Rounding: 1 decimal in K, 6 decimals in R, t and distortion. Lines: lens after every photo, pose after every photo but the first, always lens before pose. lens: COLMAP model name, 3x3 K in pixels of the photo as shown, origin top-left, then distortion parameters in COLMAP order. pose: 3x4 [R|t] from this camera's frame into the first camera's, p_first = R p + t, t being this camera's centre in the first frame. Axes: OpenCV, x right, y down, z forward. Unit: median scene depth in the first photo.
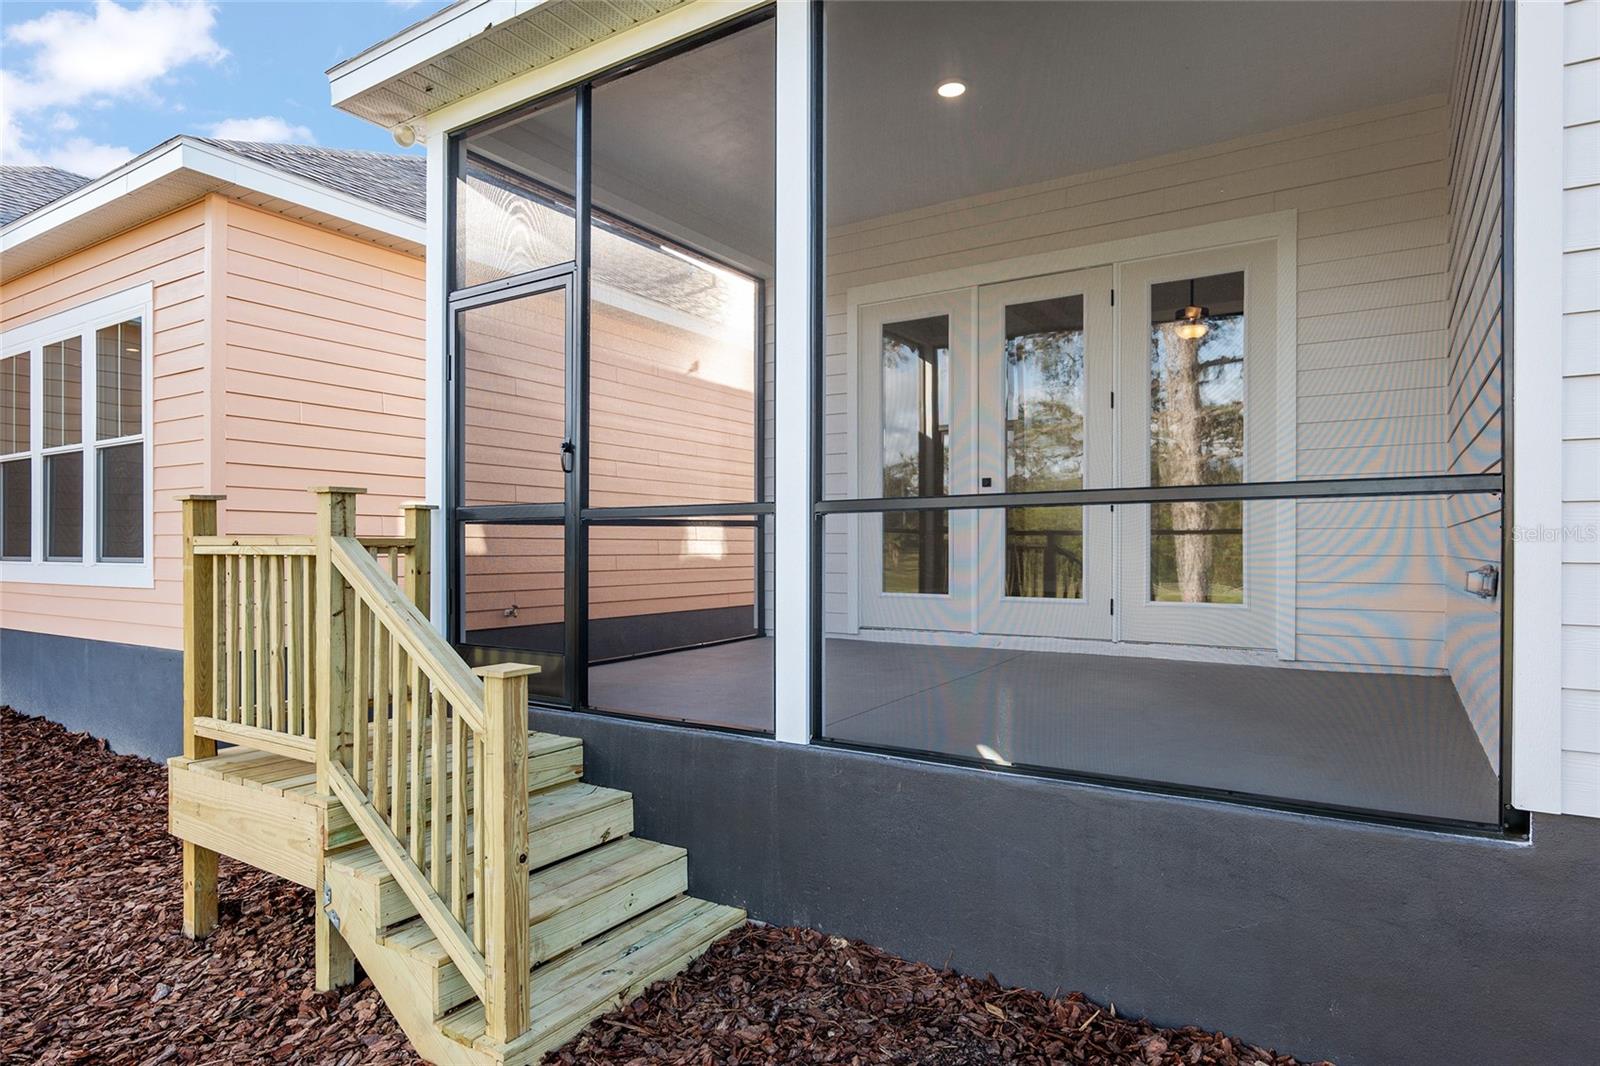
lens RADIAL K [[913.0, 0, 800.0], [0, 913.0, 533.0], [0, 0, 1]] dist [-0.003950, -0.000801]
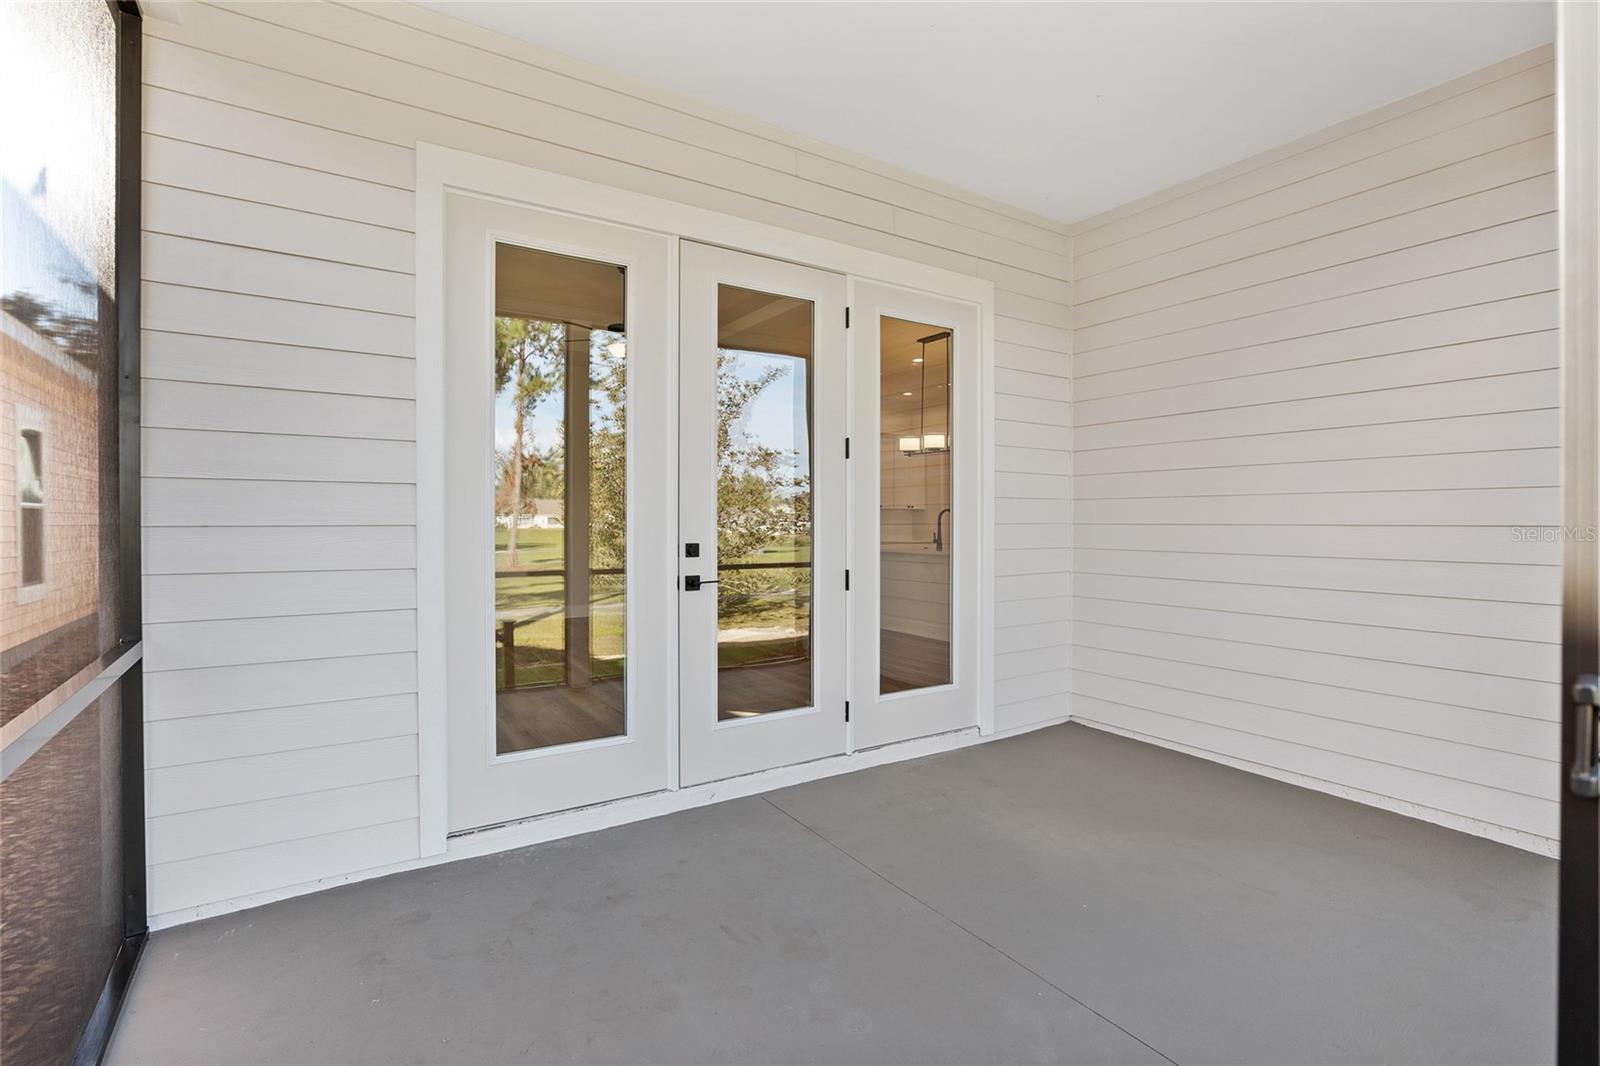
lens RADIAL K [[761.2, 0, 799.0], [0, 761.2, 540.1], [0, 0, 1]] dist [-0.020696, 0.005719]
pose [[0.411758, -0.018001, 0.911115, -0.249566], [-0.003818, 0.999762, 0.021477, -0.074368], [-0.911285, -0.012322, 0.411591, 0.705057]]
